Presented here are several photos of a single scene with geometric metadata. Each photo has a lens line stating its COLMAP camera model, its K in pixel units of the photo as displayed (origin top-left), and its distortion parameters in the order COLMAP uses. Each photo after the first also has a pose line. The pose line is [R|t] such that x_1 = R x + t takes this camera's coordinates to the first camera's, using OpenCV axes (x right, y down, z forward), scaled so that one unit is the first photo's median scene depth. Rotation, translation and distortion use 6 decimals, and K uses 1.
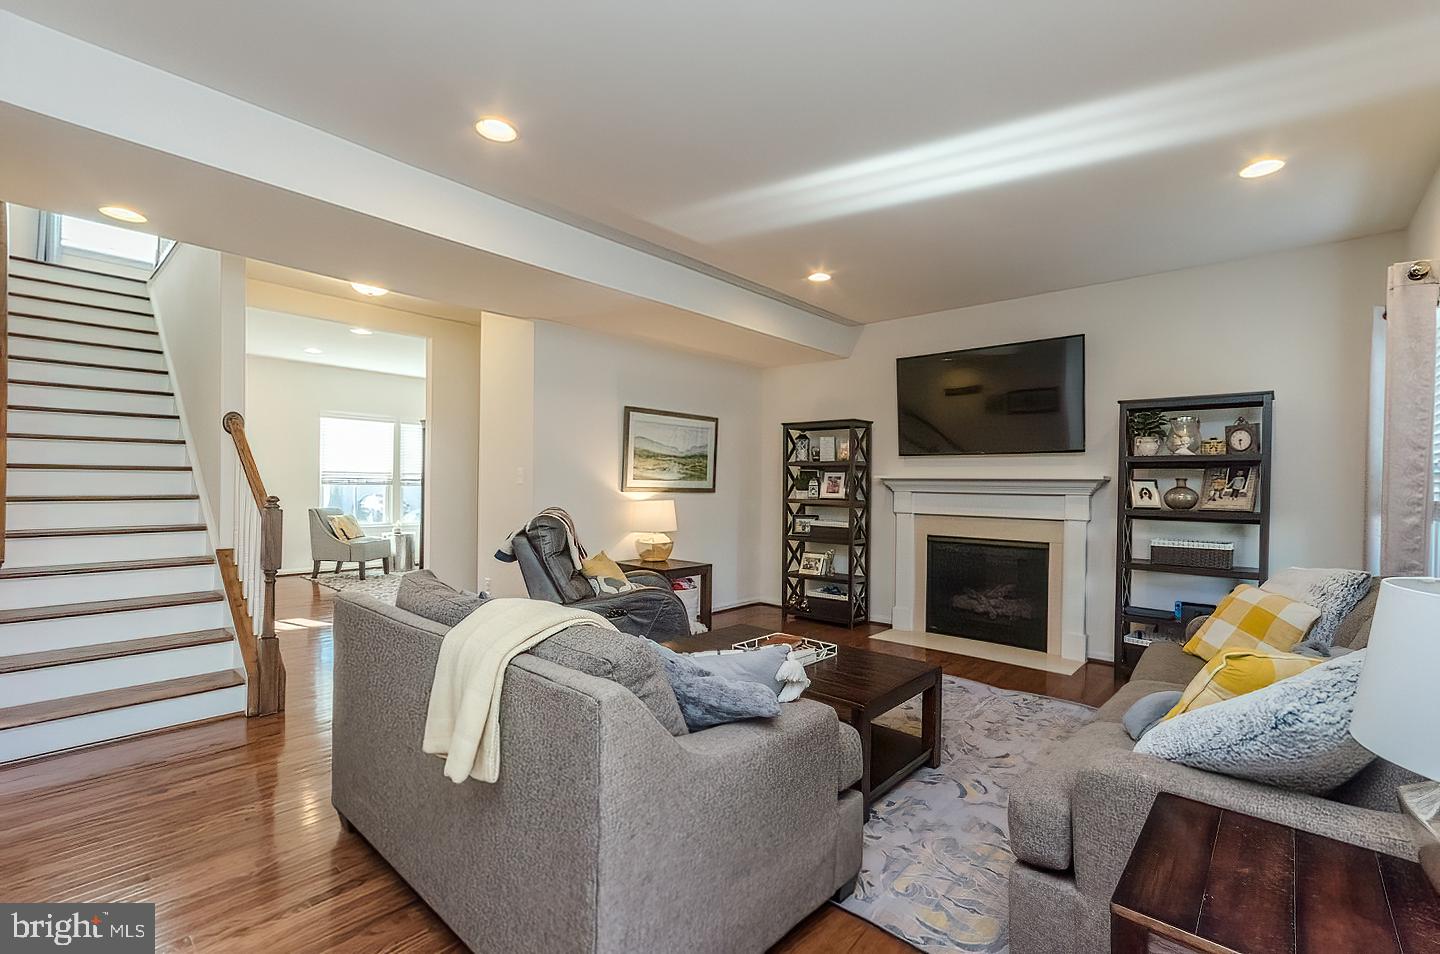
lens RADIAL K [[625.7, 0, 714.7], [0, 625.7, 484.8], [0, 0, 1]] dist [0.000453, 0.000129]
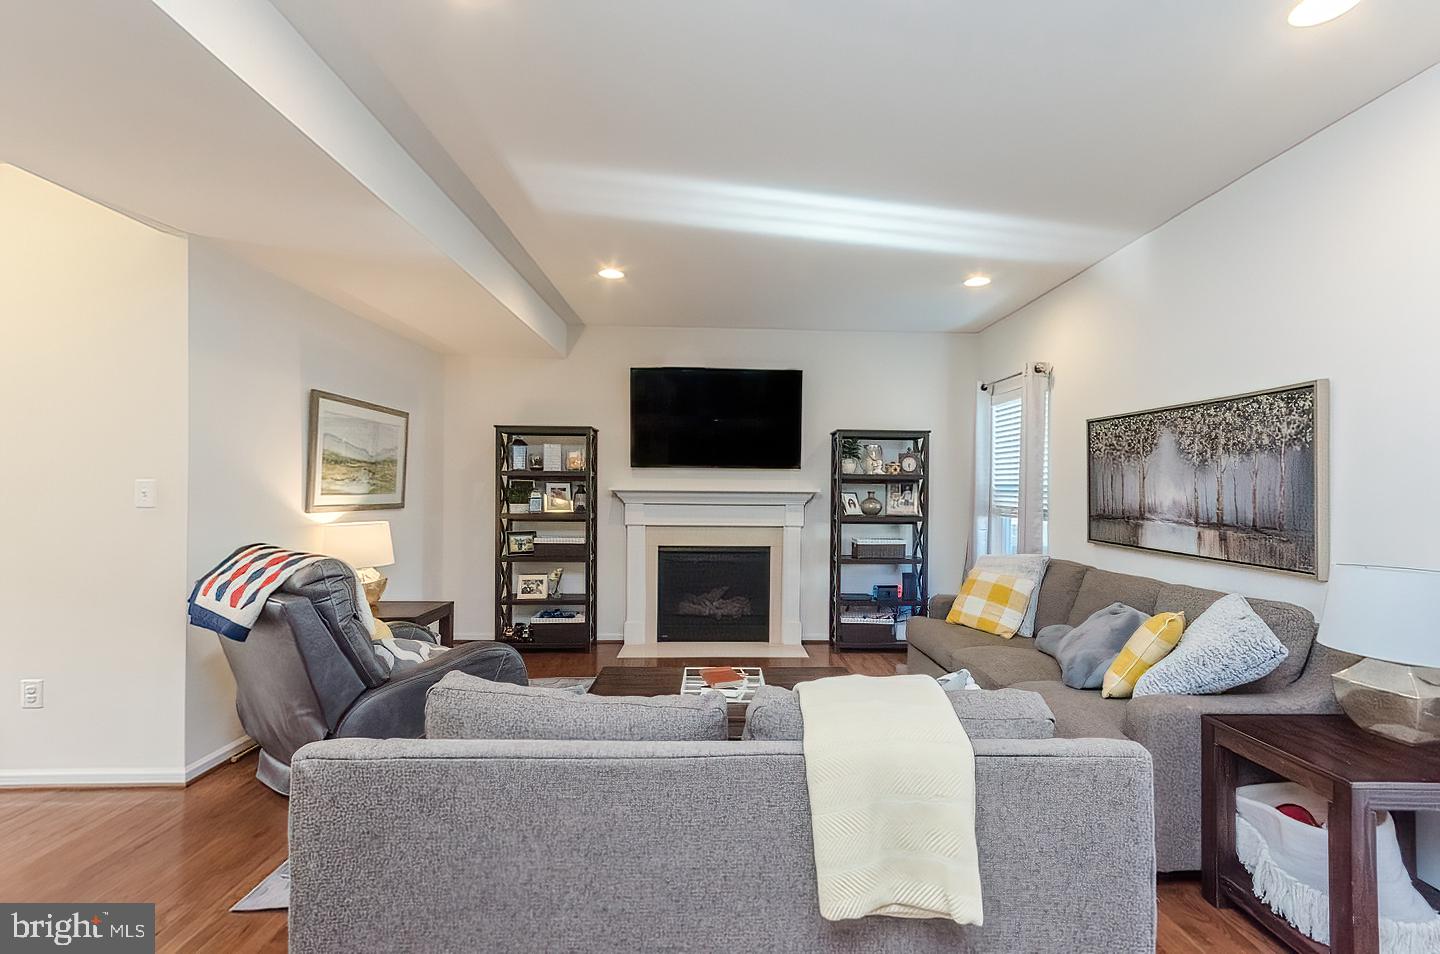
lens RADIAL K [[653.1, 0, 720.0], [0, 653.1, 477.0], [0, 0, 1]] dist [-0.000639, -0.000047]
pose [[0.727101, 0.005421, 0.686509, -0.310864], [0.002954, 0.999935, -0.011025, -0.019150], [-0.686525, 0.010044, 0.727037, 0.161005]]
